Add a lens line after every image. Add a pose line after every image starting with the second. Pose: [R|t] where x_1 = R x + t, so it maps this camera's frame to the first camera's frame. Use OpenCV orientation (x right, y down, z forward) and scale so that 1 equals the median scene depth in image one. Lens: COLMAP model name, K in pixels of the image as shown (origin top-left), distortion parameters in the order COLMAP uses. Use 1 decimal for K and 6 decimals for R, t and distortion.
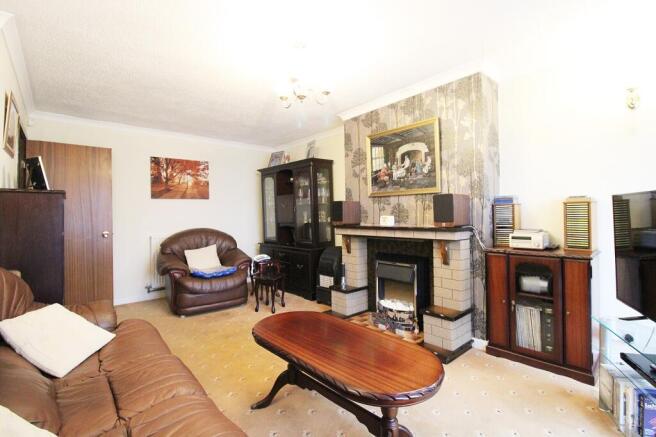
lens RADIAL K [[313.6, 0, 327.7], [0, 313.6, 217.9], [0, 0, 1]] dist [-0.008070, -0.004719]
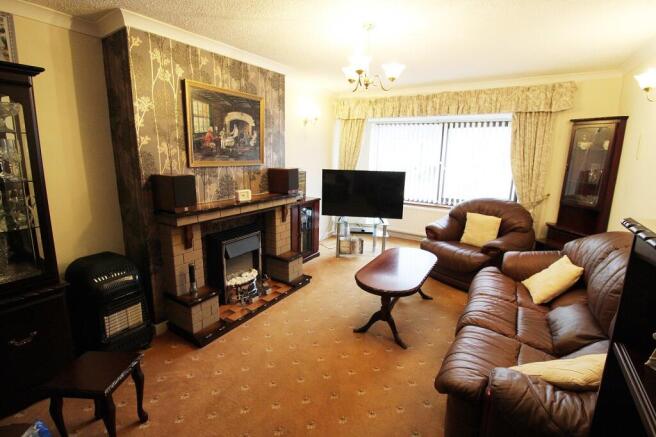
lens RADIAL K [[313.6, 0, 327.5], [0, 313.6, 214.1], [0, 0, 1]] dist [-0.008070, -0.004719]
pose [[-0.338265, -0.185229, 0.922641, -0.749886], [-0.009569, 0.981064, 0.193449, -0.116148], [-0.941002, 0.056608, -0.333632, 1.051192]]
